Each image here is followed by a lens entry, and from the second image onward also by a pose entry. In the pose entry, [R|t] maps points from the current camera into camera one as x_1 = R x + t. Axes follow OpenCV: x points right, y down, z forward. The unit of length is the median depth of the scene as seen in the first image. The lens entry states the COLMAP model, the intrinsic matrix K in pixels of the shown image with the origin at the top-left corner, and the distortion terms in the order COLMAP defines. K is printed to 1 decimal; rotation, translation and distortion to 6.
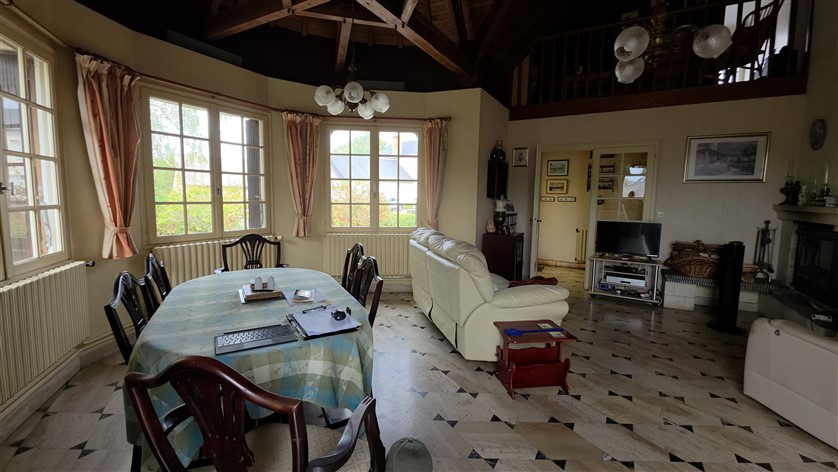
lens RADIAL K [[350.8, 0, 416.2], [0, 350.8, 231.9], [0, 0, 1]] dist [0.000899, -0.001030]
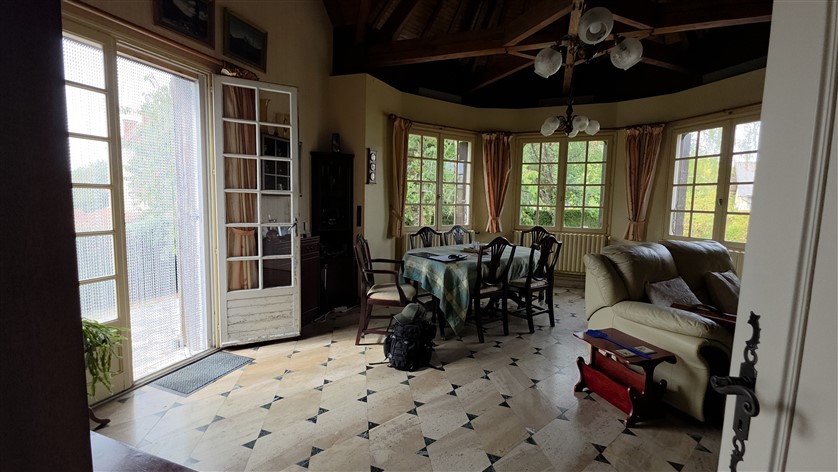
lens RADIAL K [[350.8, 0, 416.2], [0, 350.8, 231.9], [0, 0, 1]] dist [0.000899, -0.001030]
pose [[0.170968, 0.082342, -0.981830, 0.667960], [-0.119021, 0.990930, 0.062380, -0.000337], [0.978061, 0.106194, 0.179218, 0.169644]]
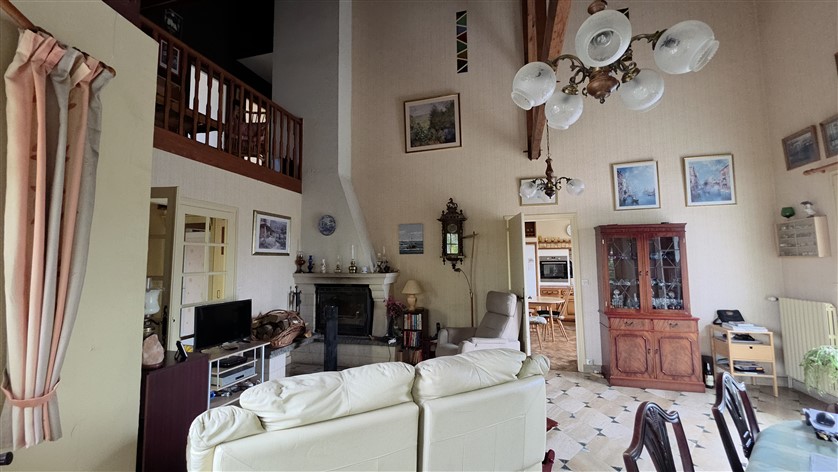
lens RADIAL K [[350.8, 0, 416.2], [0, 350.8, 231.9], [0, 0, 1]] dist [0.000899, -0.001030]
pose [[-0.251530, 0.068101, 0.965451, -0.318401], [0.102722, 0.993766, -0.043336, -0.117165], [-0.962383, 0.088273, -0.256957, 0.821129]]
